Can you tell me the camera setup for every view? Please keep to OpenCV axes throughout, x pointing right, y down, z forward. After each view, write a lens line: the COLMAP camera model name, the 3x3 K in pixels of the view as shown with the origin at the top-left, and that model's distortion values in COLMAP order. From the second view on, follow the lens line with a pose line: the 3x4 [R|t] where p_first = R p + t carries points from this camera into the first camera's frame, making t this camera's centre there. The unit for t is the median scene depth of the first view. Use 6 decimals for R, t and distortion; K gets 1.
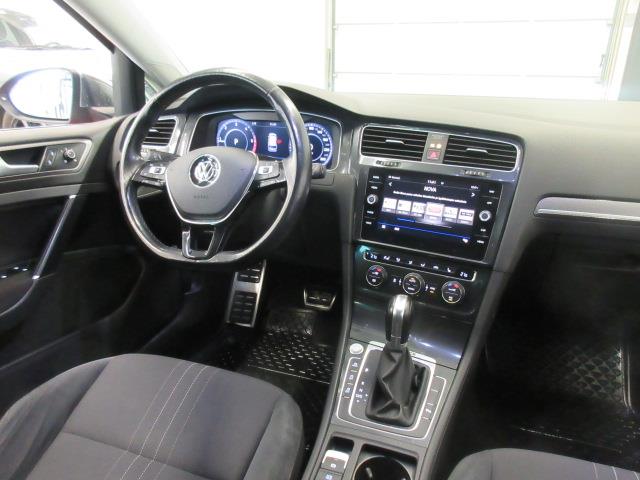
lens RADIAL K [[520.6, 0, 320.8], [0, 520.6, 226.0], [0, 0, 1]] dist [0.028784, -0.002835]
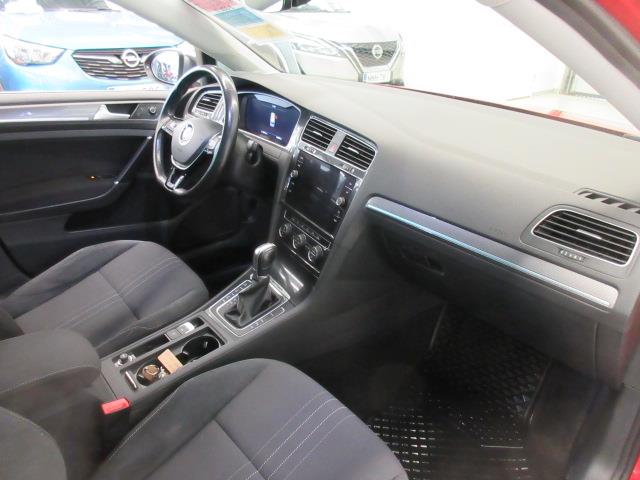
lens RADIAL K [[506.3, 0, 320.0], [0, 506.3, 240.0], [0, 0, 1]] dist [-0.059678, -0.000922]
pose [[0.867689, 0.246202, -0.431857, 0.787808], [-0.199541, 0.968179, 0.151041, -0.100104], [0.455301, -0.044883, 0.889205, -0.126028]]
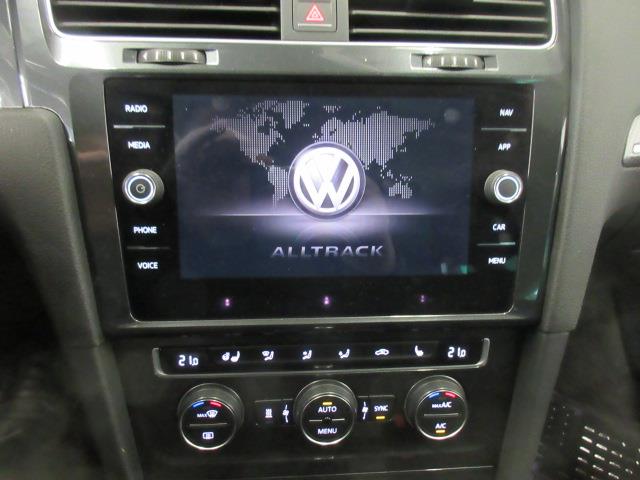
lens RADIAL K [[520.6, 0, 320.8], [0, 520.6, 226.0], [0, 0, 1]] dist [0.028784, -0.002835]
pose [[0.846656, -0.245340, 0.472209, 0.041166], [0.146646, 0.960588, 0.236148, -0.089302], [-0.511535, -0.130688, 0.849266, 0.727332]]
